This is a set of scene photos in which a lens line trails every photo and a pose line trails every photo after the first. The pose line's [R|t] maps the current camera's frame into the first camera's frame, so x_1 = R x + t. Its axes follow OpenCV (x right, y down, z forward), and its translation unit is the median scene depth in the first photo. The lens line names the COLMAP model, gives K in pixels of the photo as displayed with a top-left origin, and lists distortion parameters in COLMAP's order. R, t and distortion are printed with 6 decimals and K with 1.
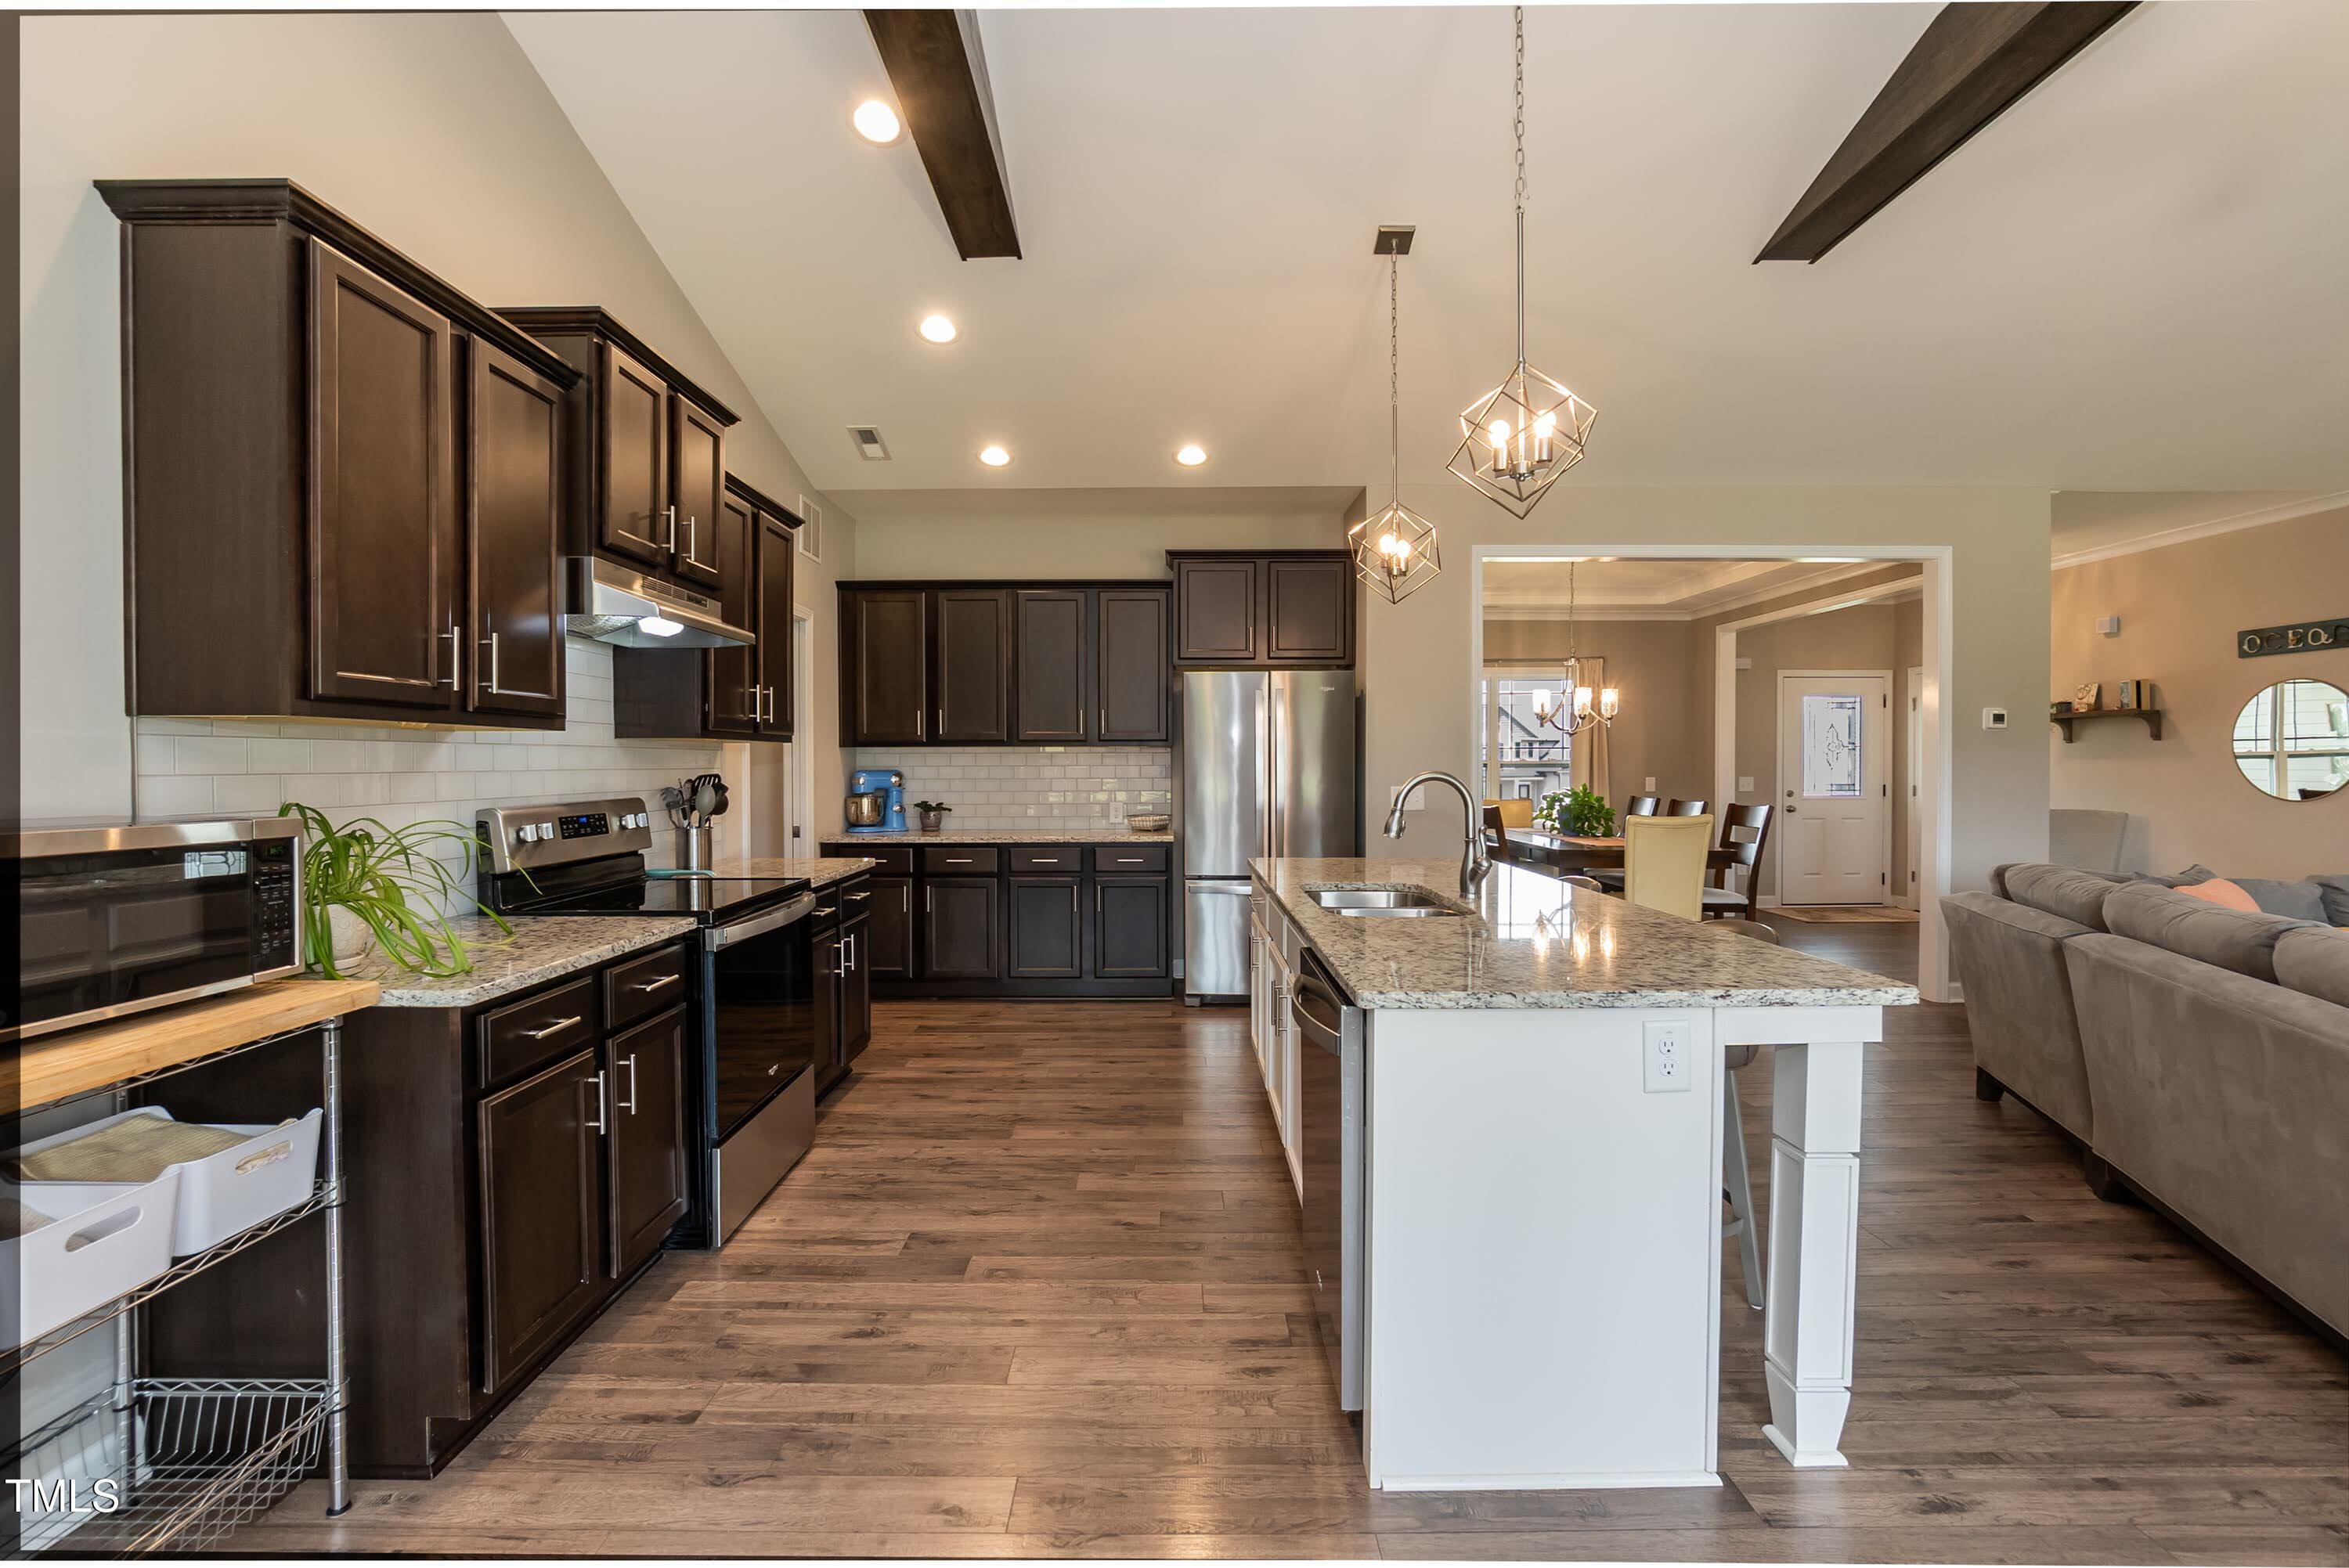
lens RADIAL K [[1020.2, 0, 1174.5], [0, 1020.2, 784.0], [0, 0, 1]] dist [-0.037376, 0.010541]
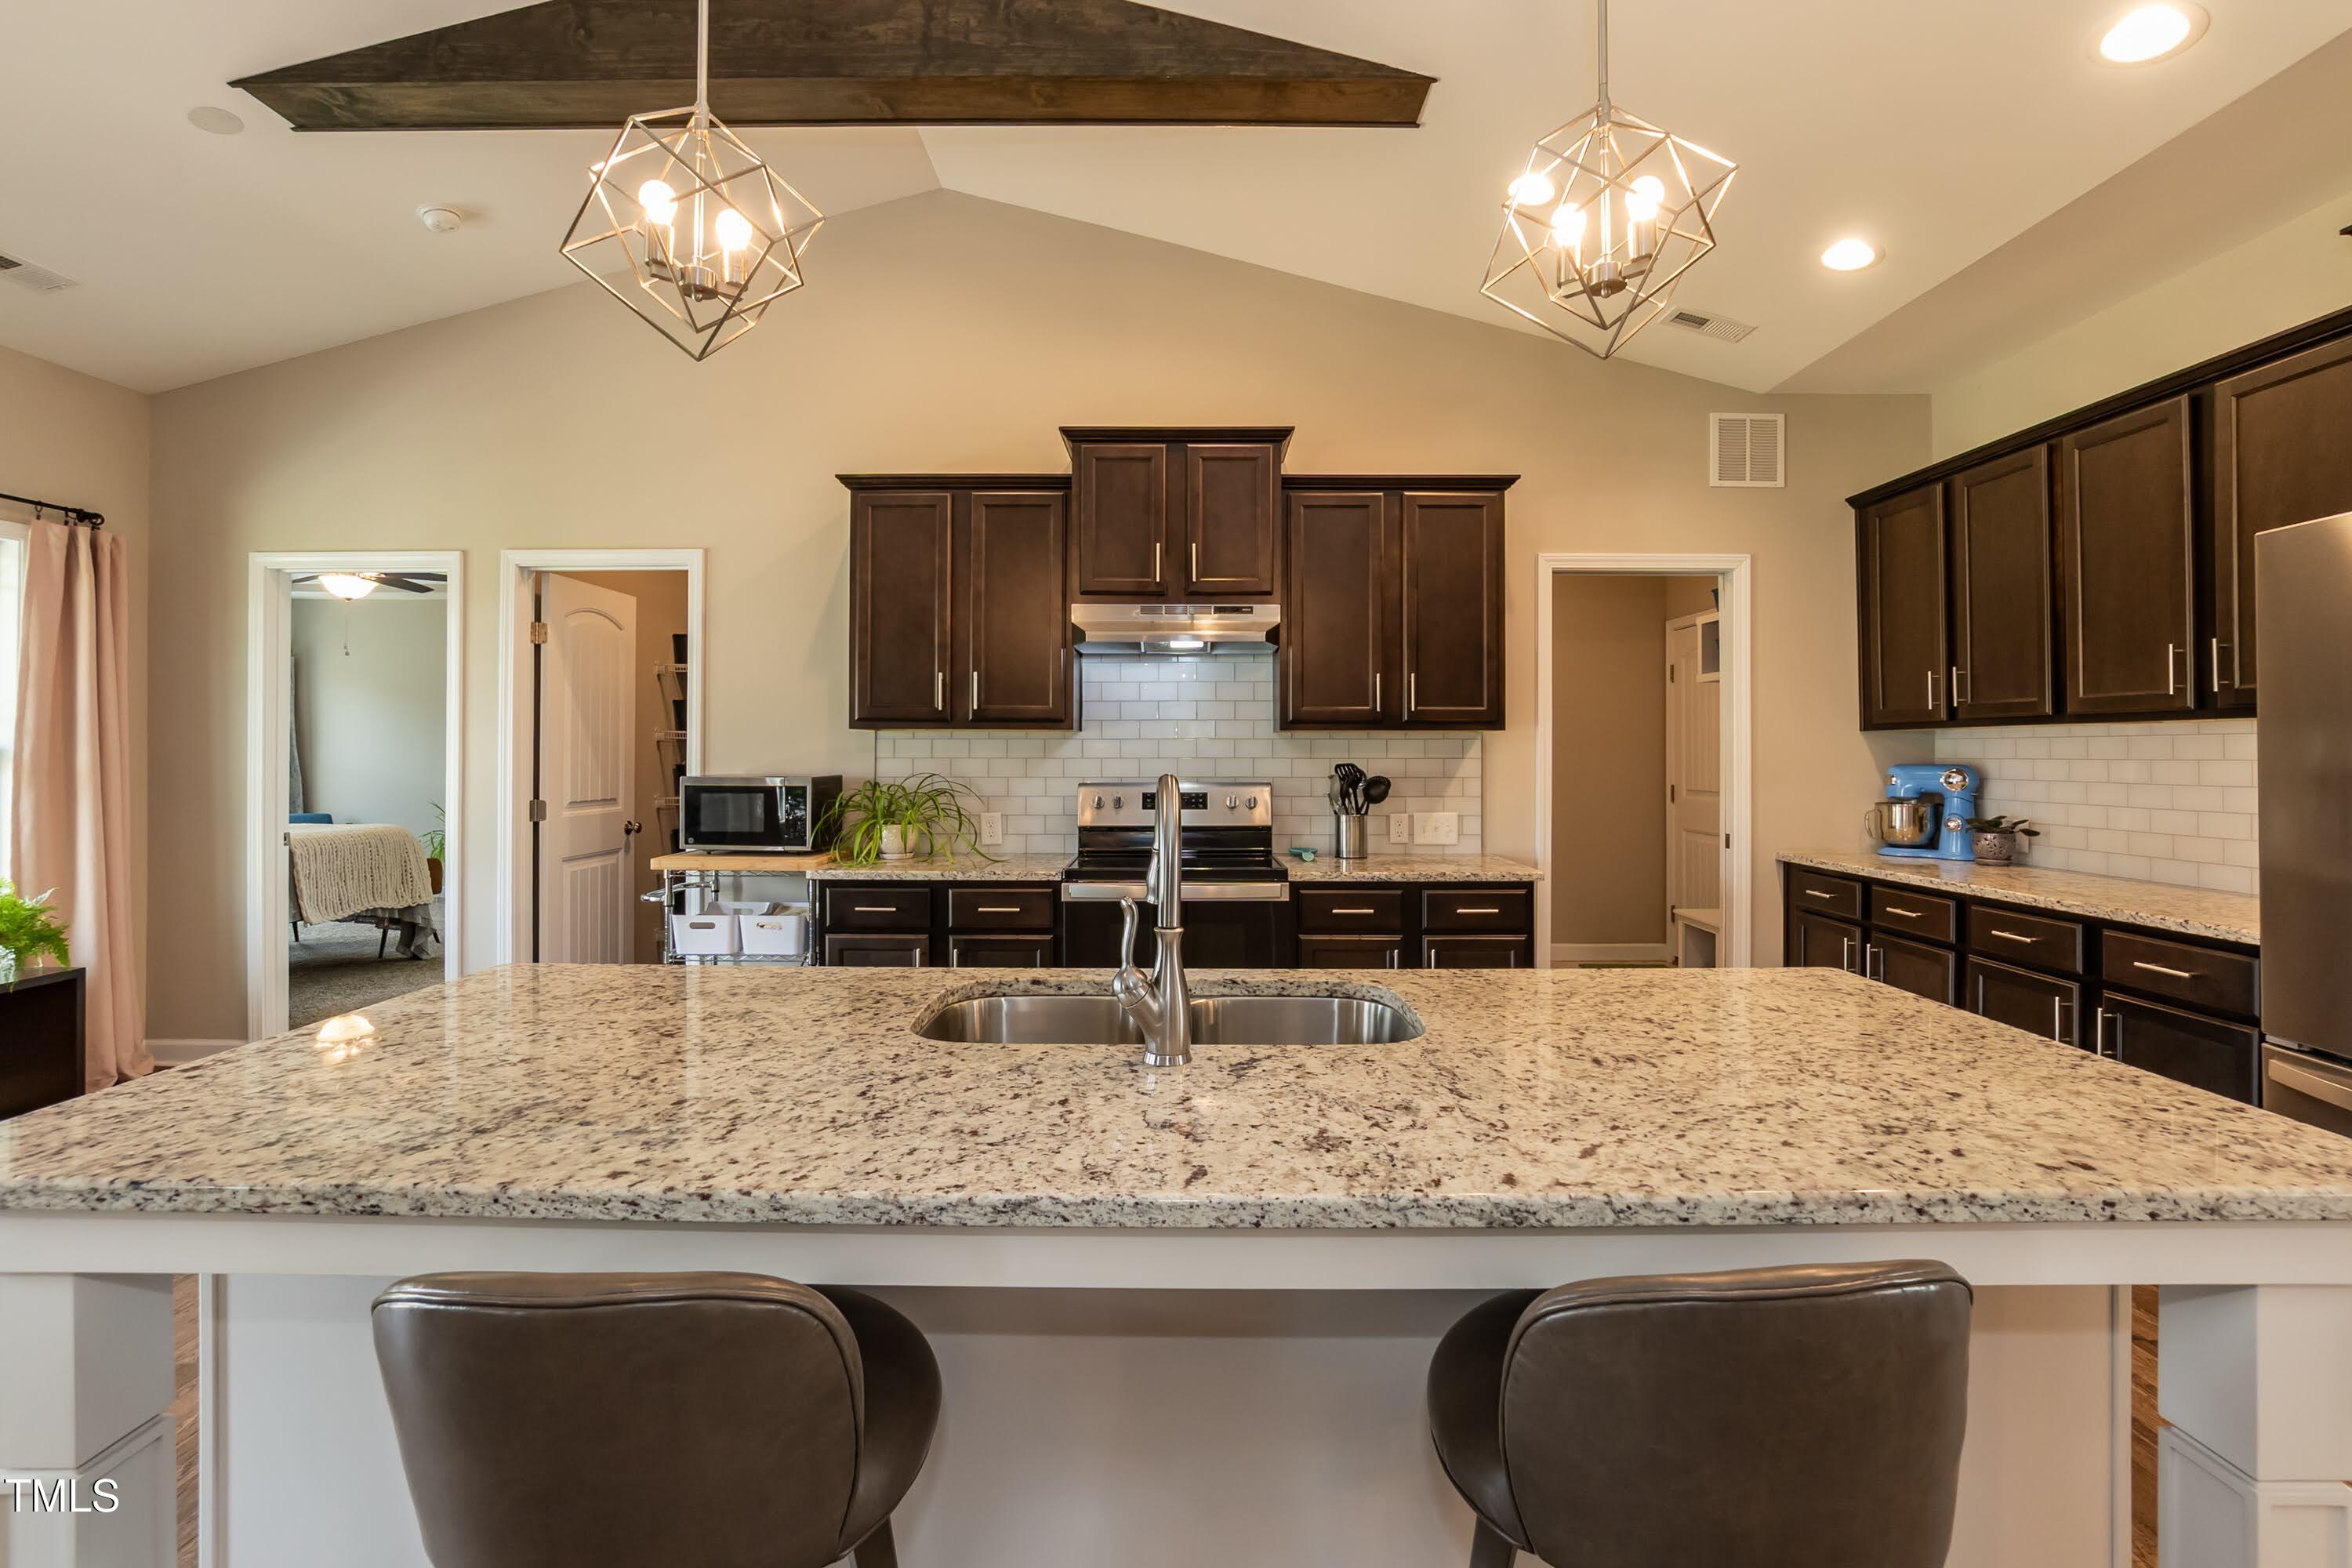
lens RADIAL K [[1021.6, 0, 1176.0], [0, 1021.6, 784.0], [0, 0, 1]] dist [-0.037376, 0.010541]
pose [[0.002189, 0.024282, -0.999703, 0.546313], [-0.015218, 0.999590, 0.024246, -0.014522], [0.999882, 0.015160, 0.002558, 0.767738]]
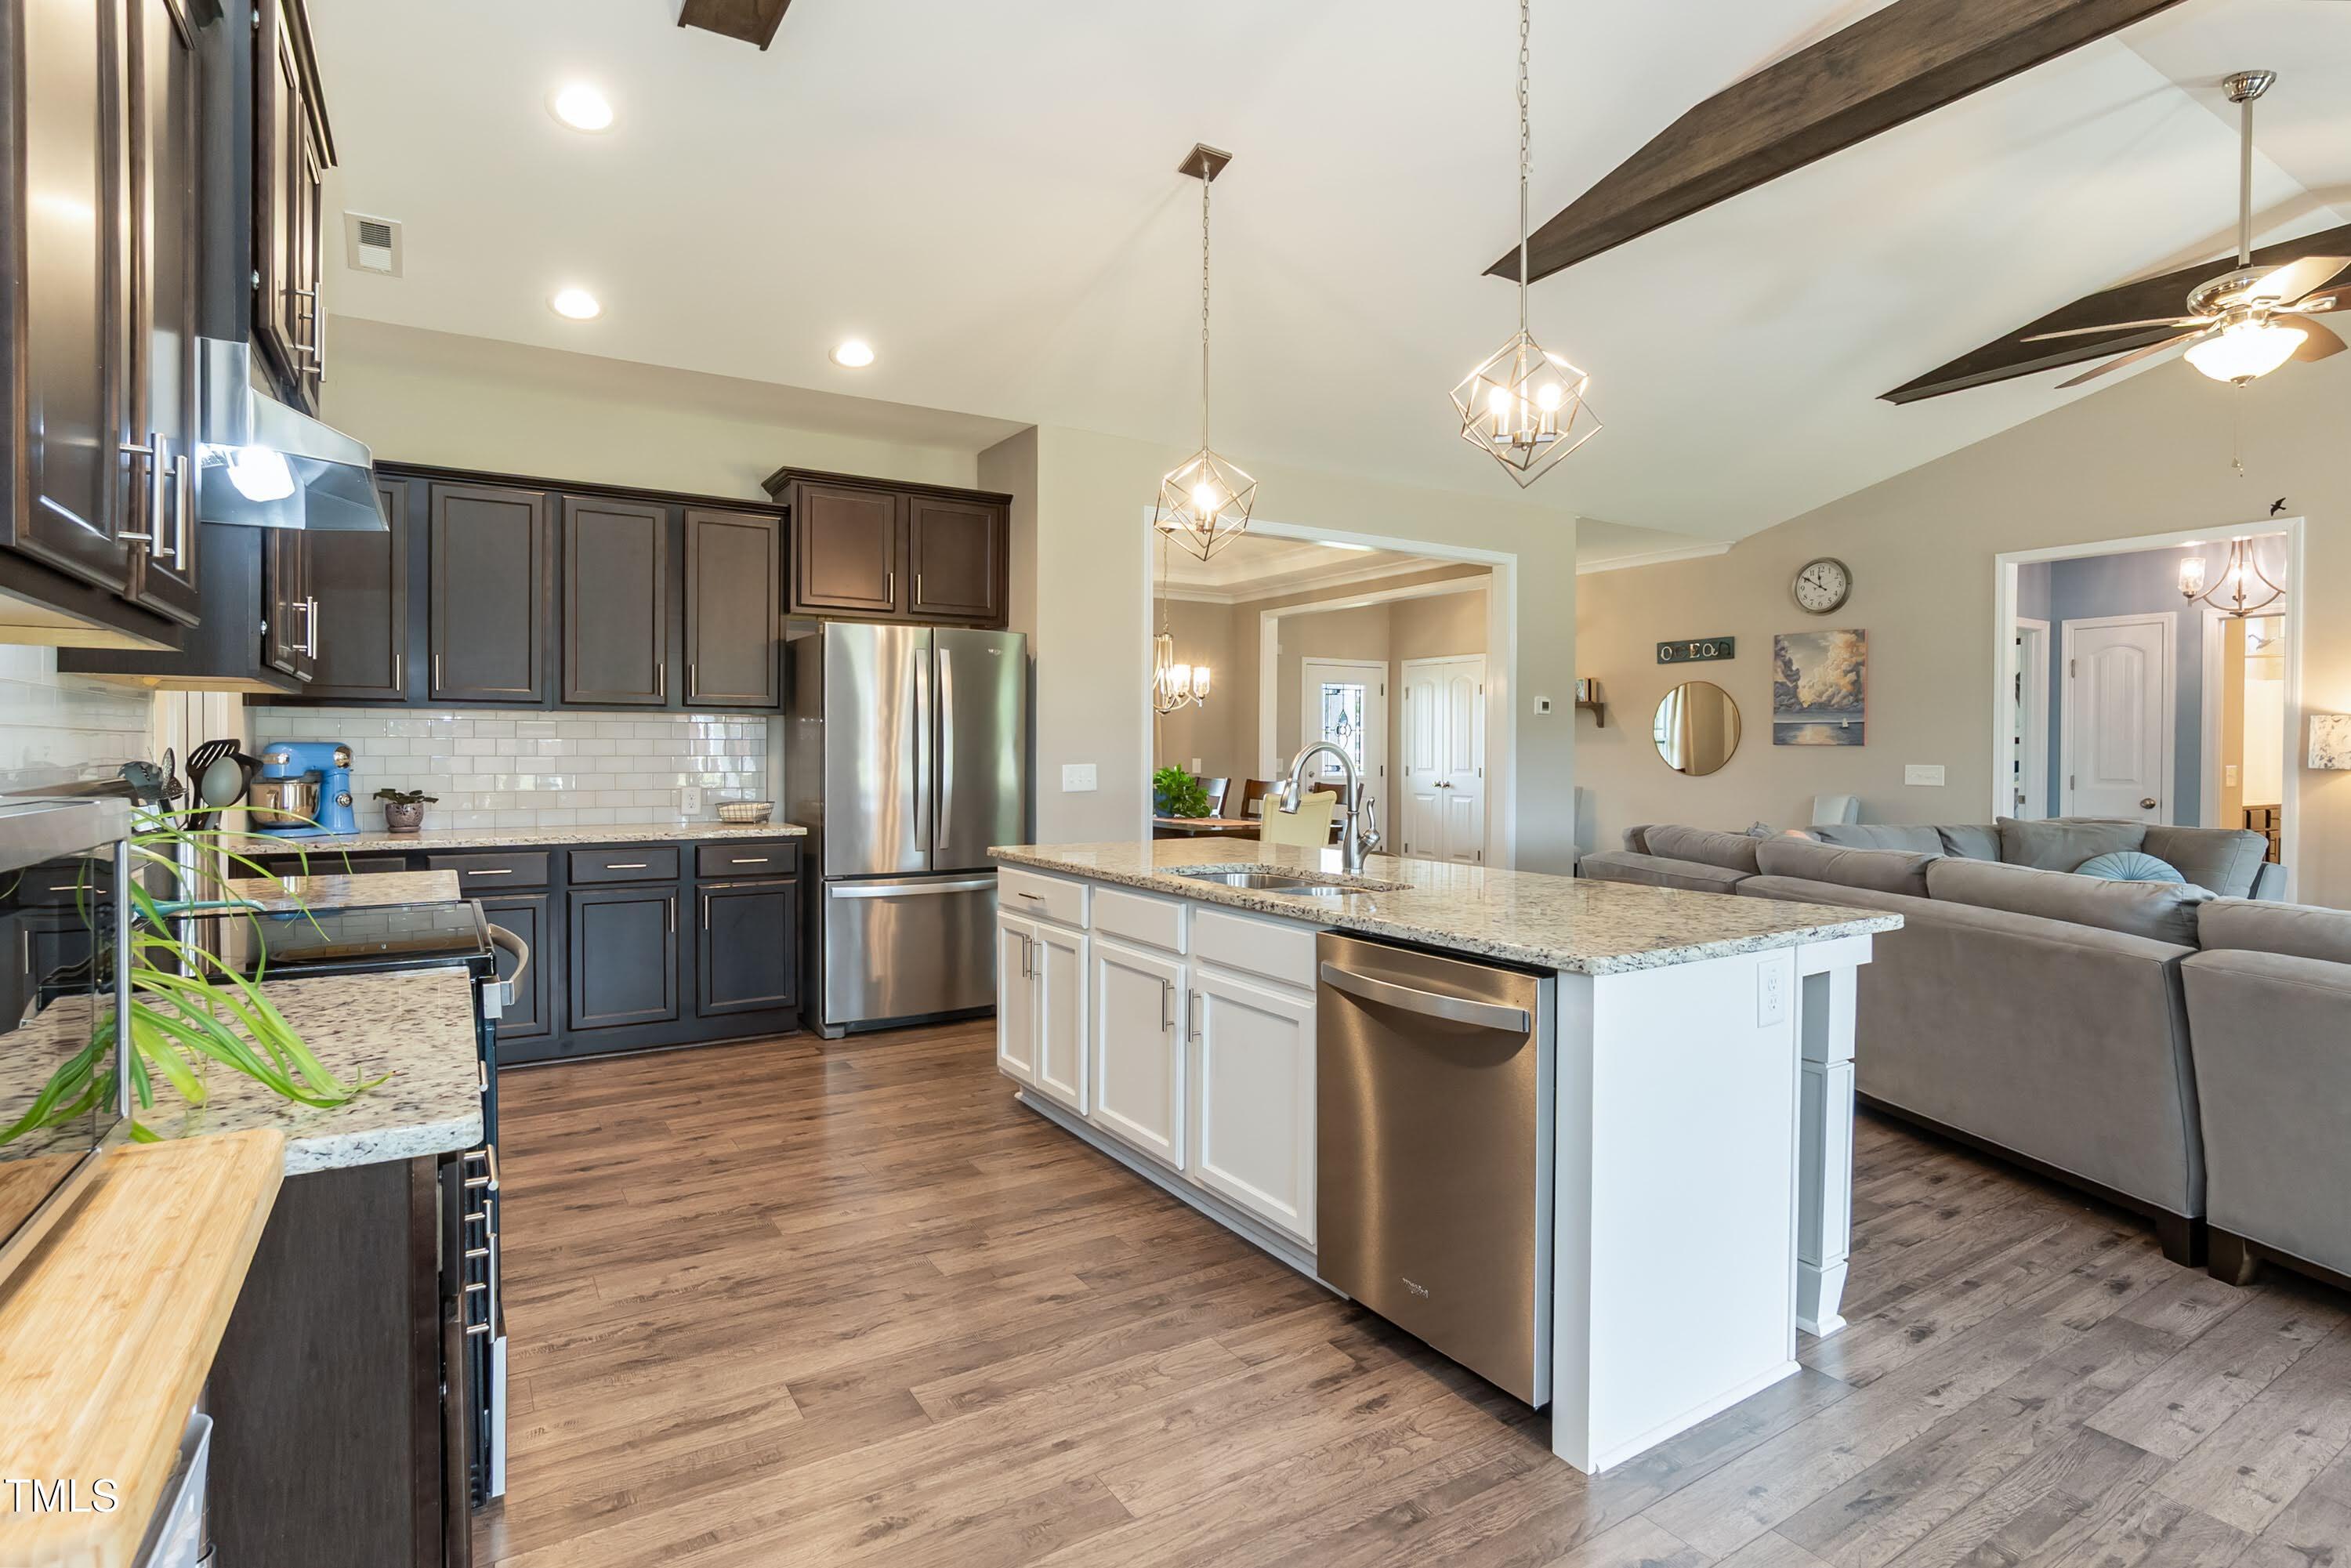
lens RADIAL K [[1141.1, 0, 1179.3], [0, 1141.1, 769.7], [0, 0, 1]] dist [-0.022335, 0.000447]
pose [[0.846057, -0.003154, 0.533084, -0.307189], [0.003855, 0.999993, -0.000202, 0.009815], [-0.533079, 0.002226, 0.846062, 0.125157]]
